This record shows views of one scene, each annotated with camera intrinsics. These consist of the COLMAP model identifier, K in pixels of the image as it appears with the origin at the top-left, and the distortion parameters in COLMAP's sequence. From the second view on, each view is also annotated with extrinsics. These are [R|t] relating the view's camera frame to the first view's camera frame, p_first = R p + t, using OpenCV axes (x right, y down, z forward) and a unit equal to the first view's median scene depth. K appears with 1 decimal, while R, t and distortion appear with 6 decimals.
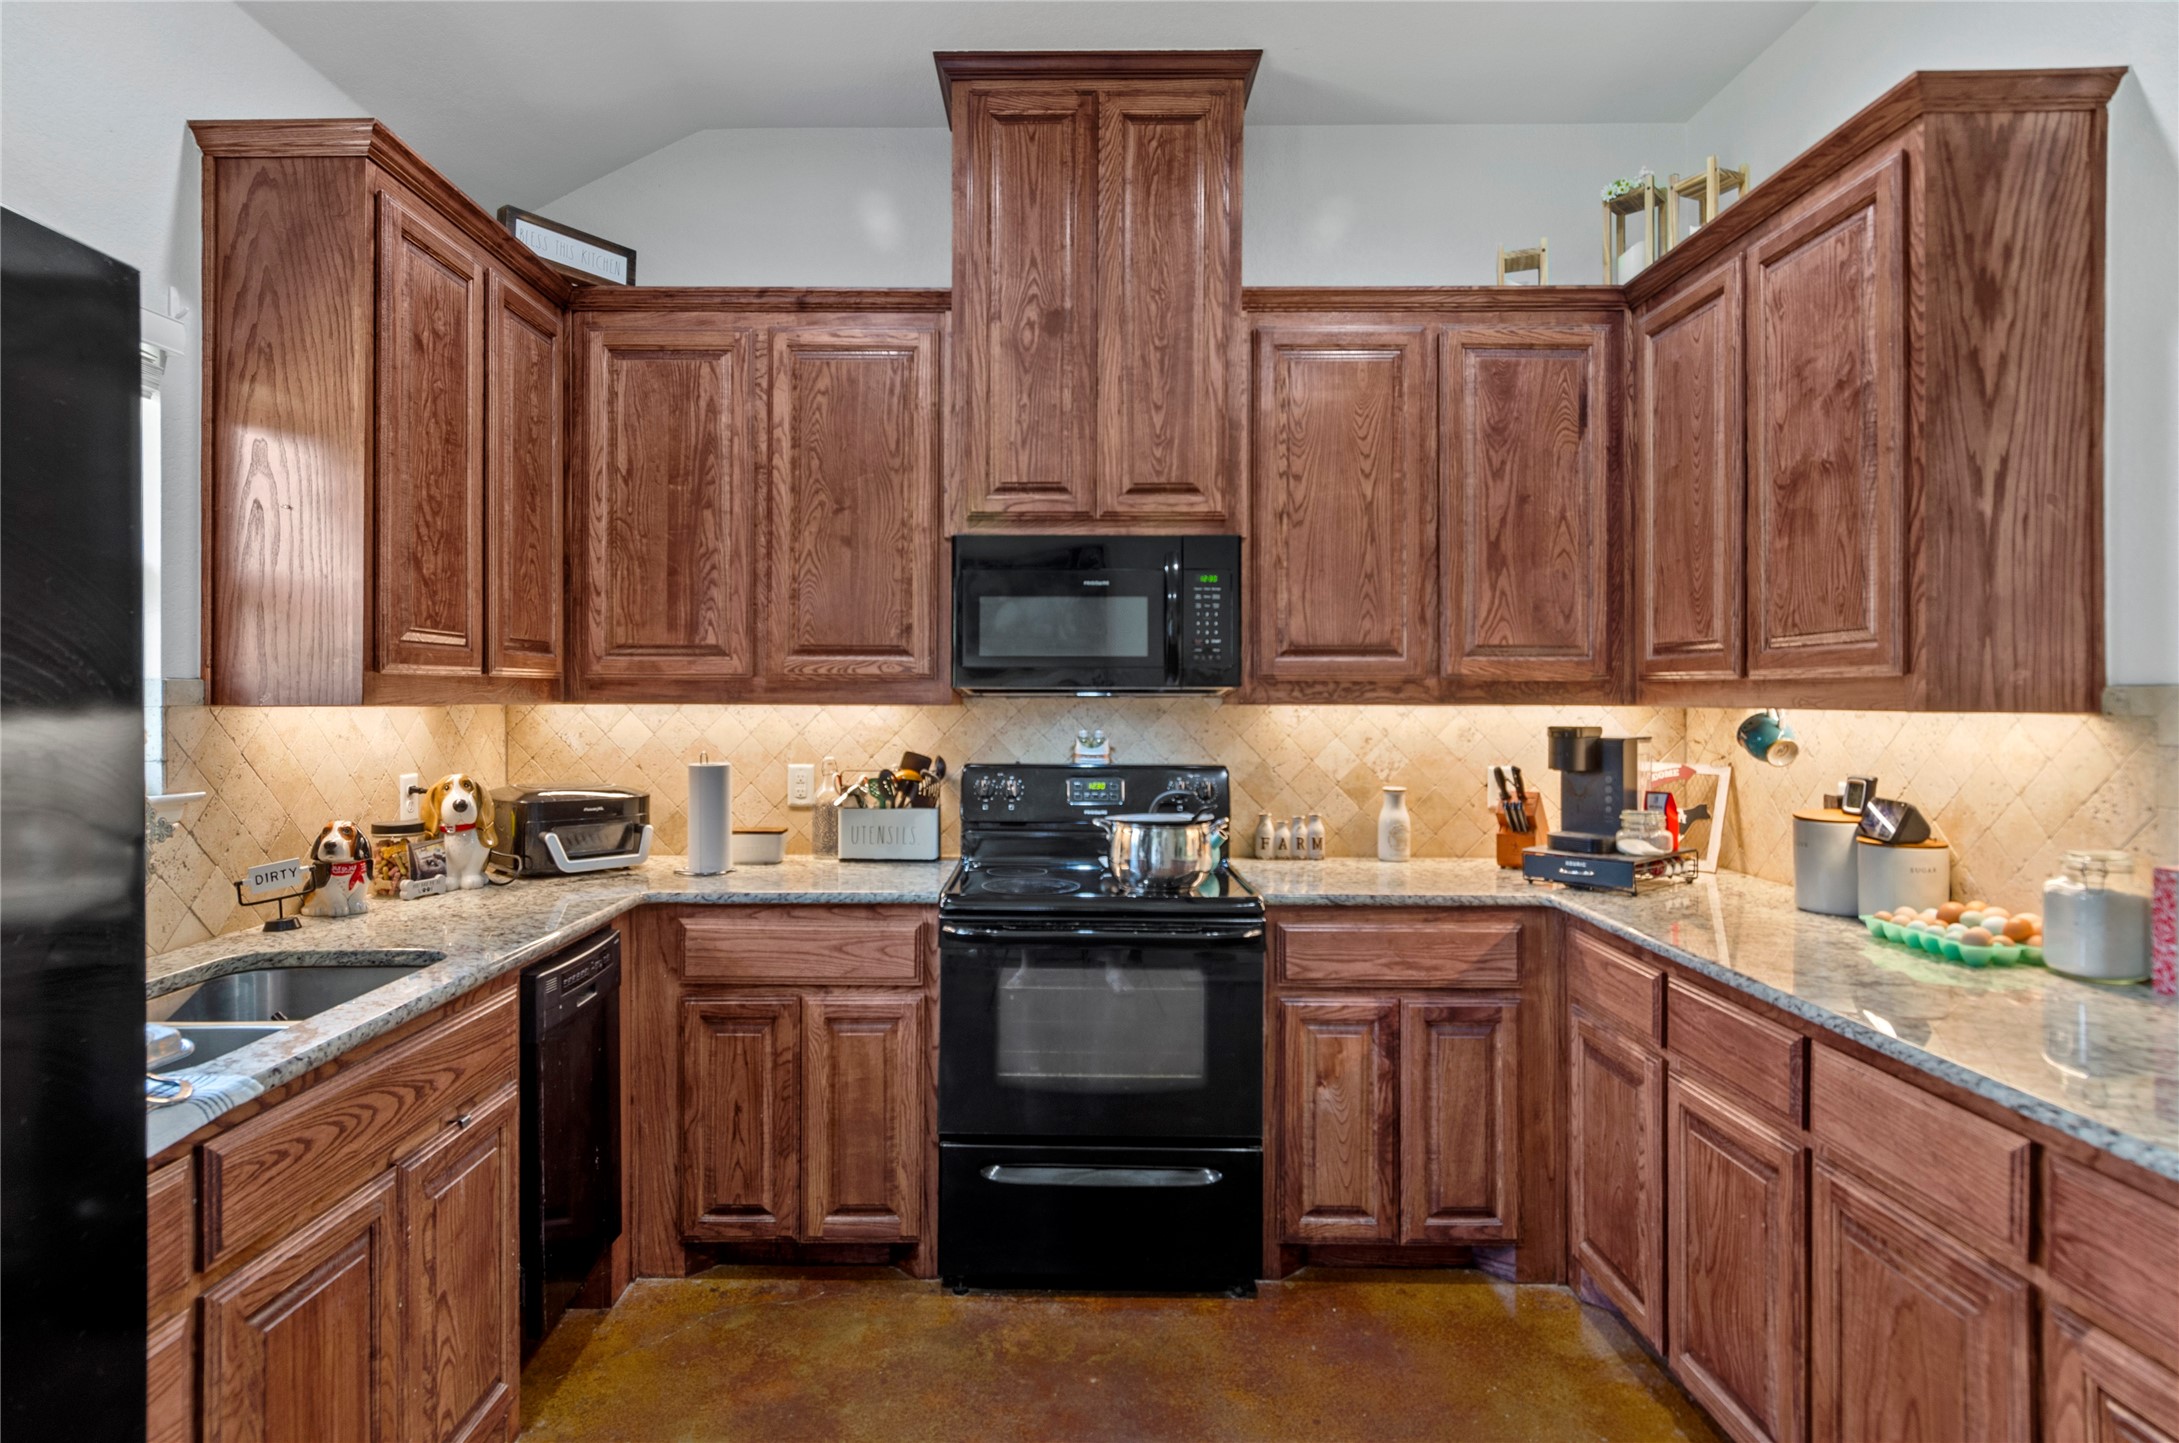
lens RADIAL K [[1178.0, 0, 1083.5], [0, 1178.0, 685.5], [0, 0, 1]] dist [0.000993, -0.002256]
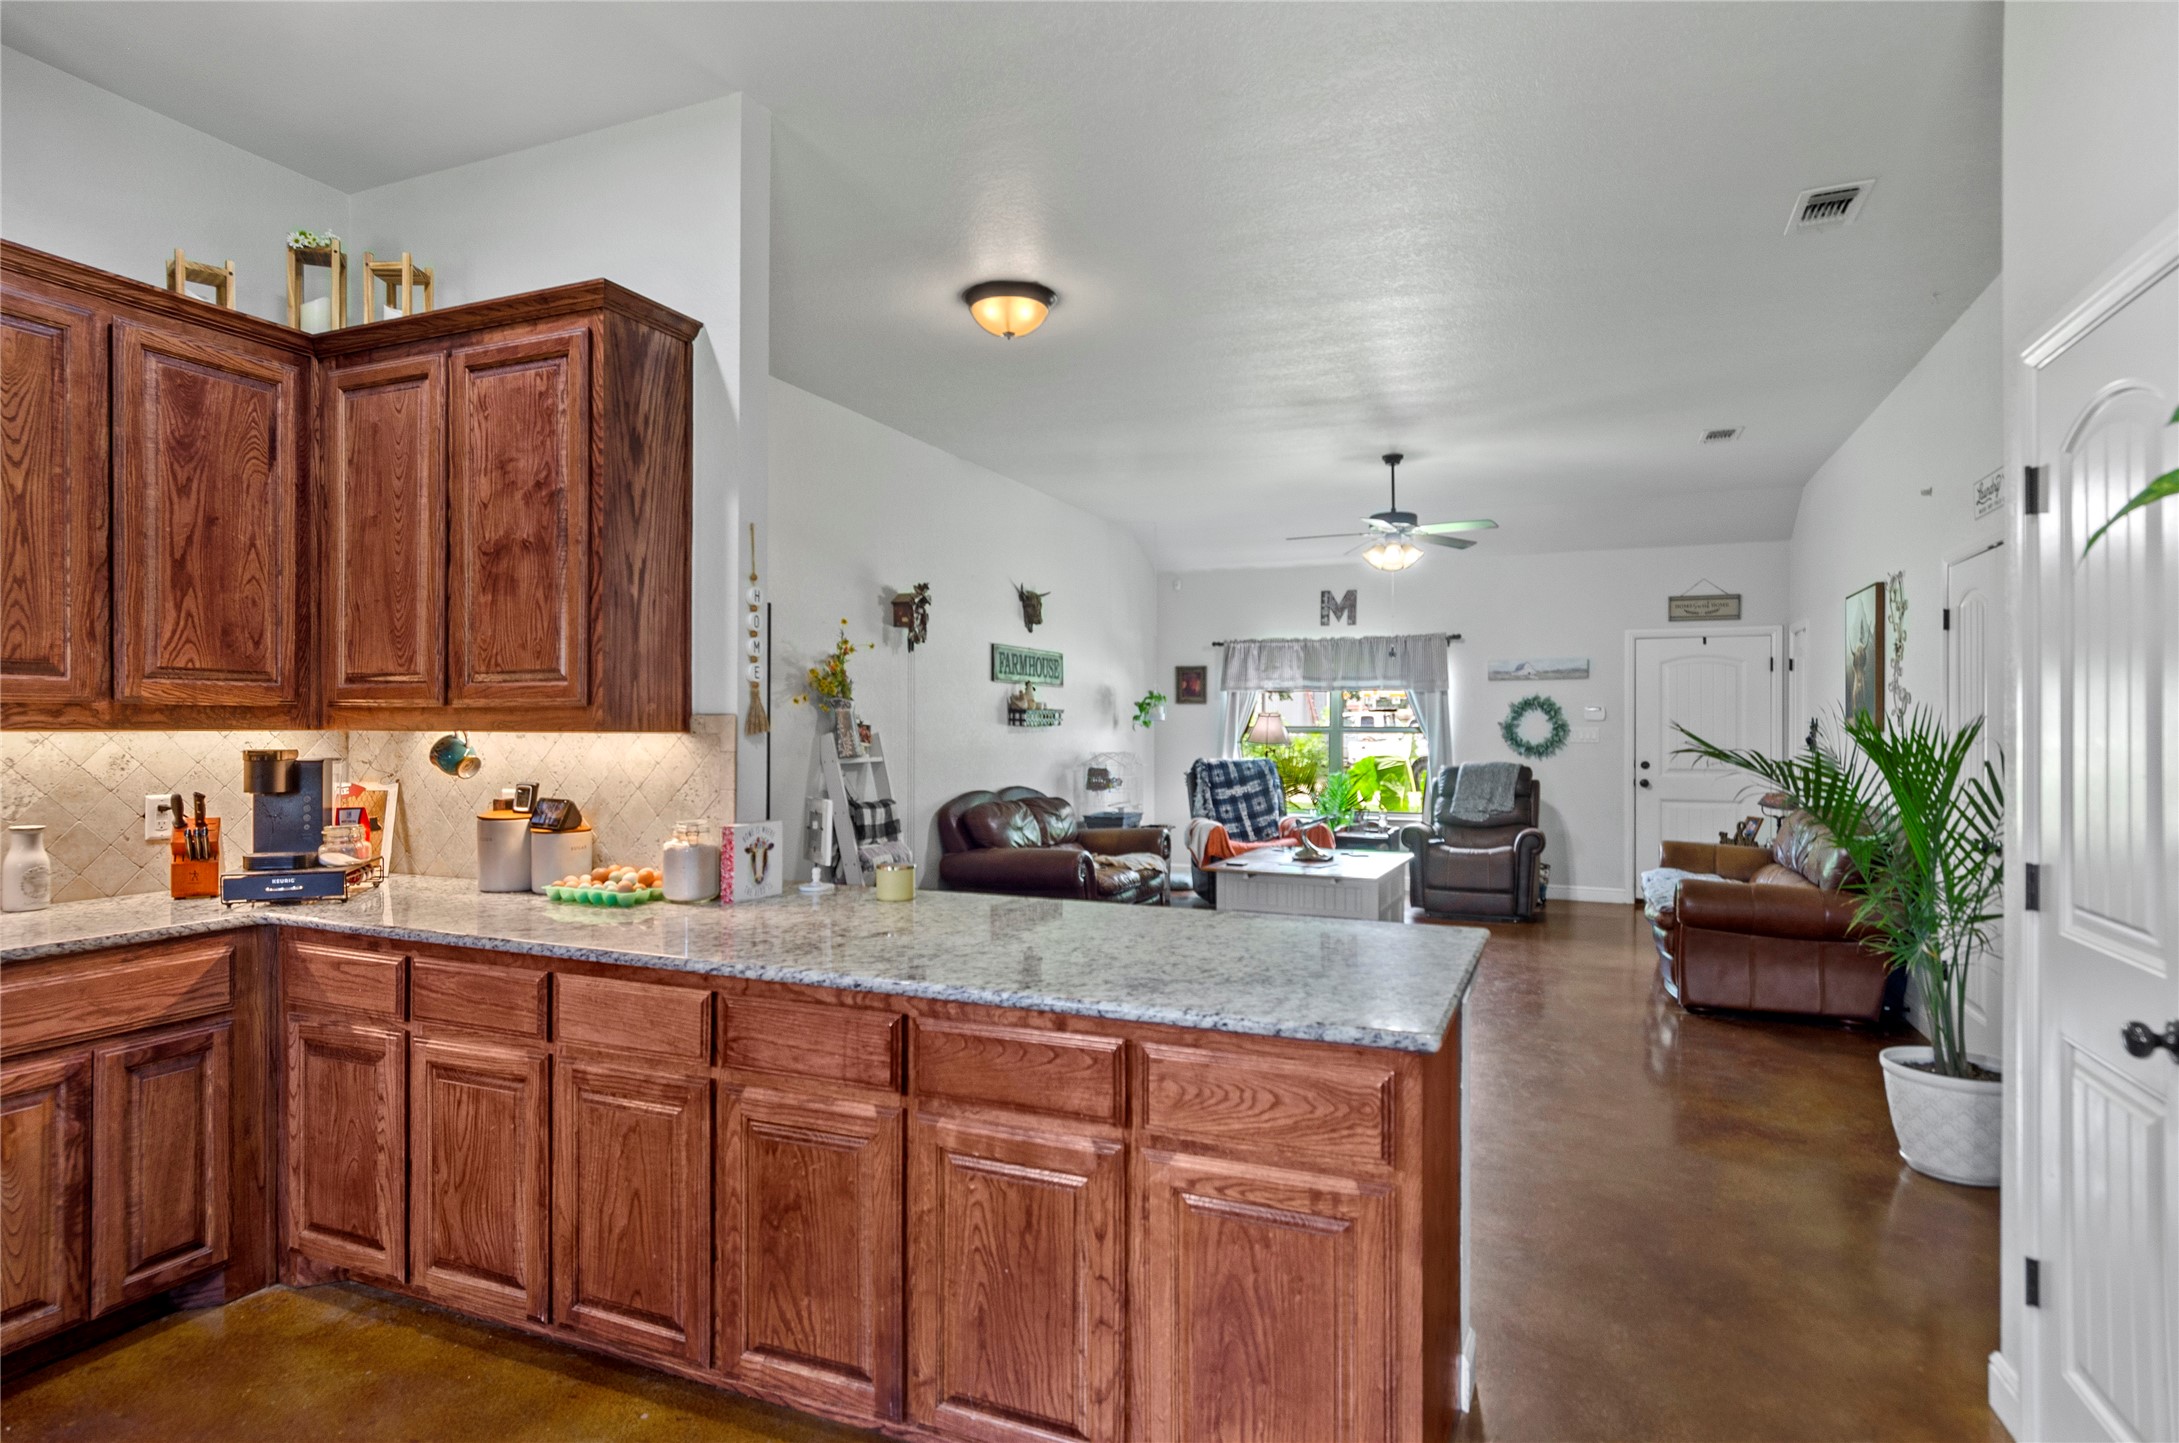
lens RADIAL K [[1140.3, 0, 1089.5], [0, 1140.3, 721.5], [0, 0, 1]] dist [0.001449, 0.000023]
pose [[0.379729, 0.002425, 0.925095, -0.260222], [-0.009187, 0.999957, 0.001150, 0.002108], [-0.925052, -0.008936, 0.379735, -0.049067]]
